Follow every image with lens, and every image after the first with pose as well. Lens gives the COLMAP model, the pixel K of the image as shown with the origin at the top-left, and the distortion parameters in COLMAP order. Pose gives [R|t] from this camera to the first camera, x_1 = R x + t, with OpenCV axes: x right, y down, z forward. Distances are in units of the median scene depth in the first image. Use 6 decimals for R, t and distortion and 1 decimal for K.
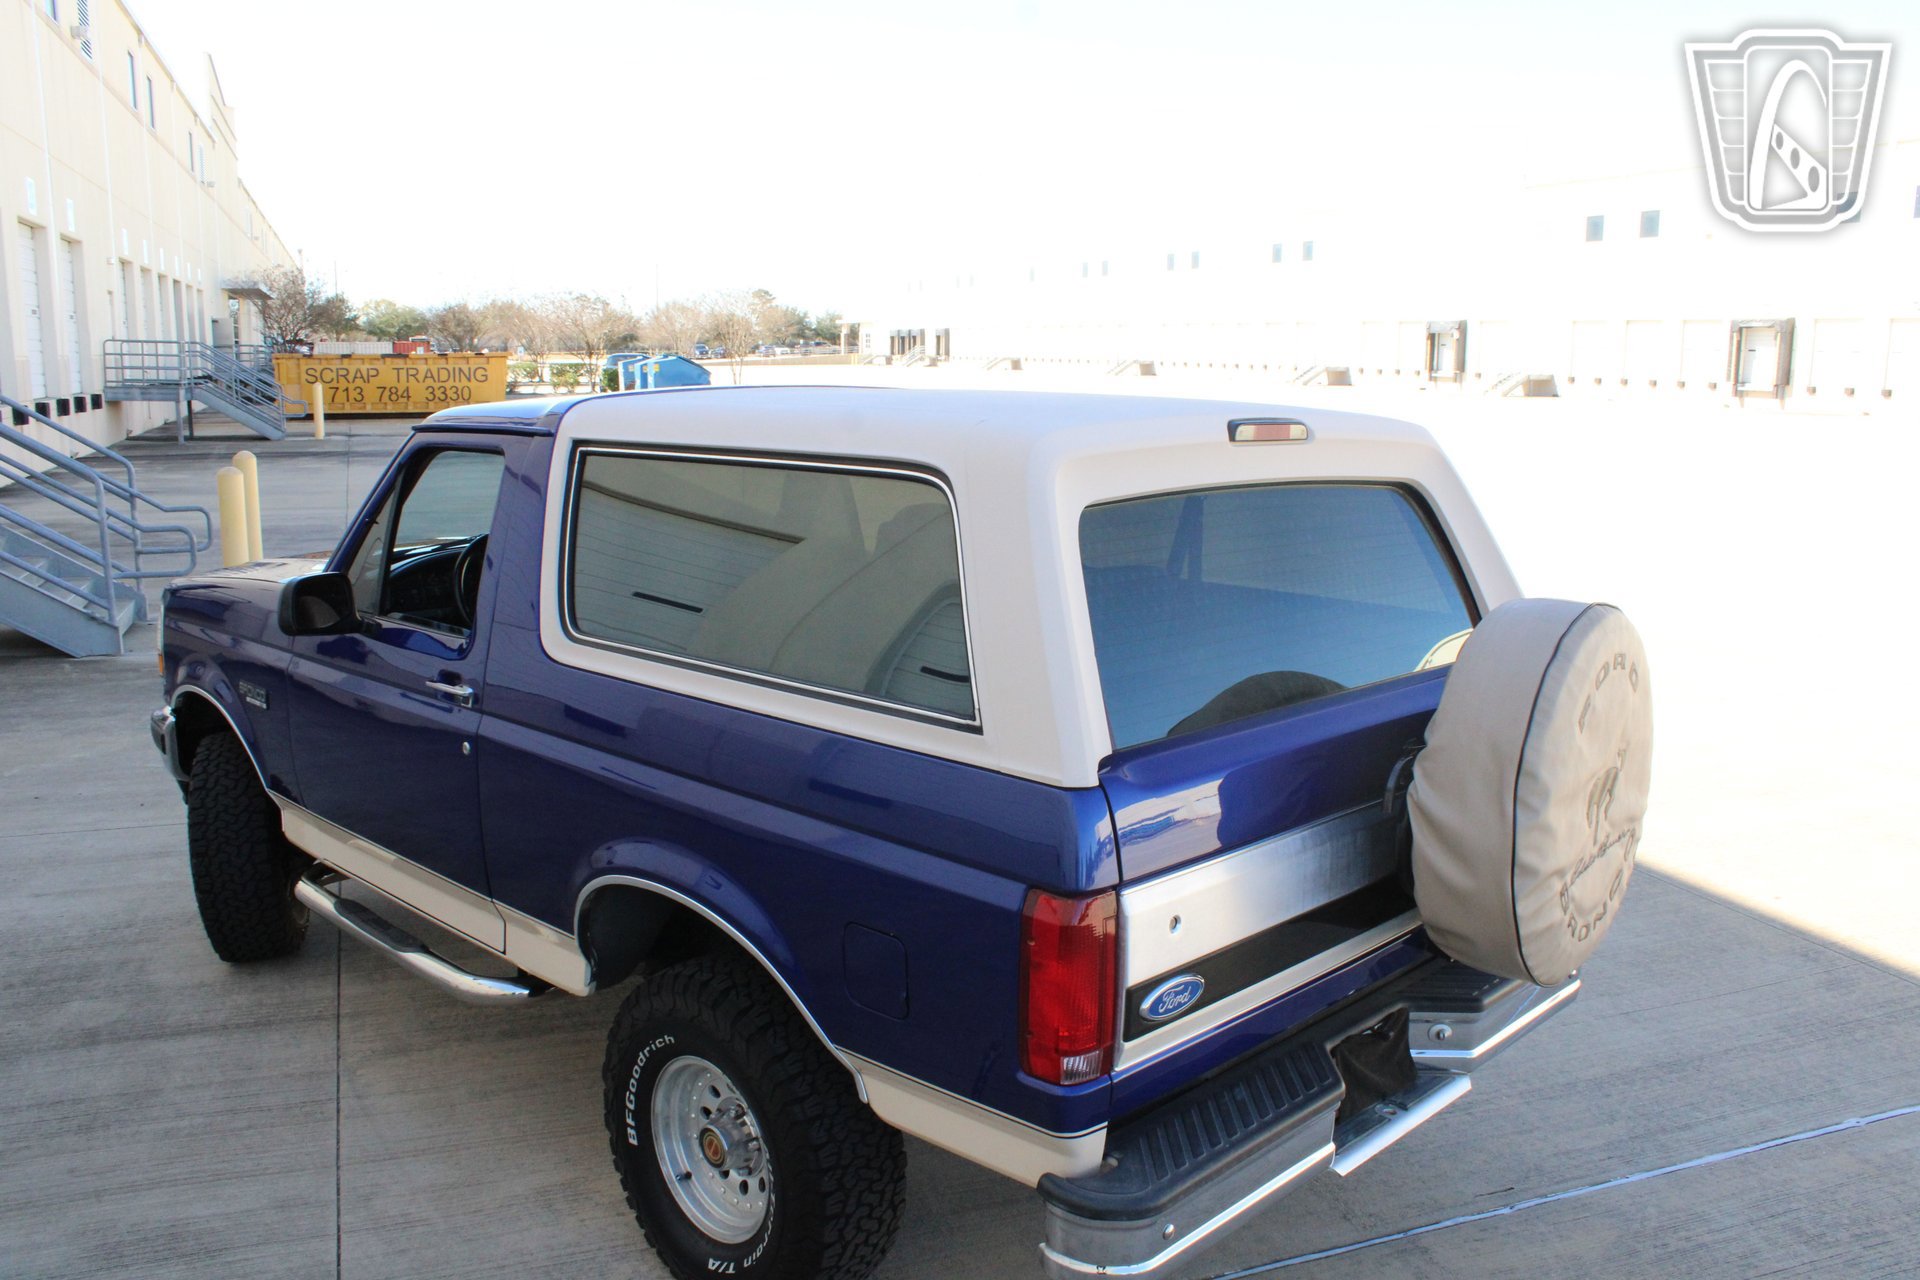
lens RADIAL K [[1613.4, 0, 972.2], [0, 1613.4, 664.4], [0, 0, 1]] dist [-0.175036, 0.158927]
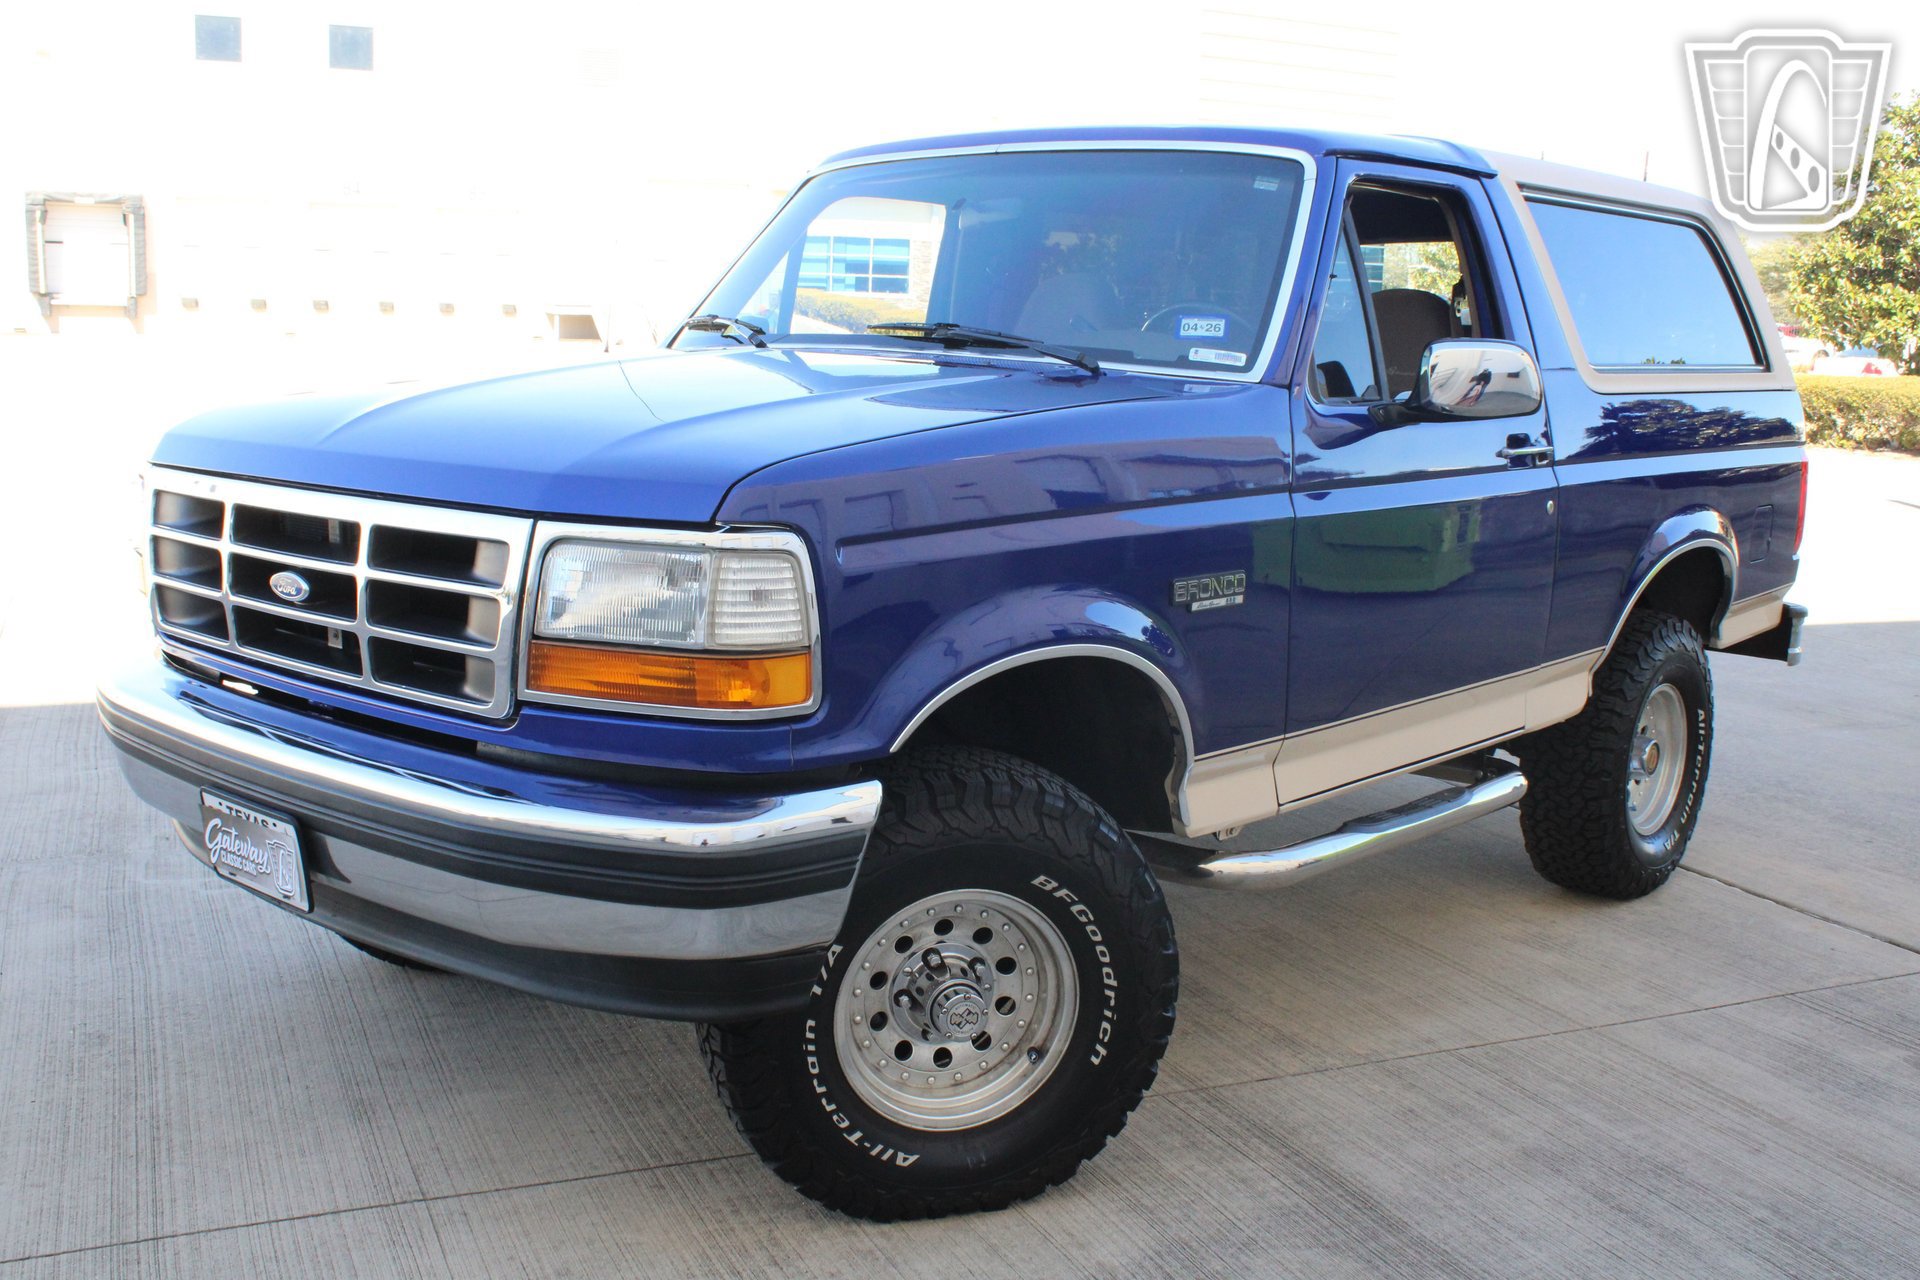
lens RADIAL K [[1967.6, 0, 961.7], [0, 1967.6, 648.5], [0, 0, 1]] dist [-0.137456, 0.167109]
pose [[-0.045937, -0.181375, 0.982341, -1.537136], [0.160954, 0.969186, 0.186473, -0.145560], [-0.985892, 0.166678, -0.015329, 1.454872]]
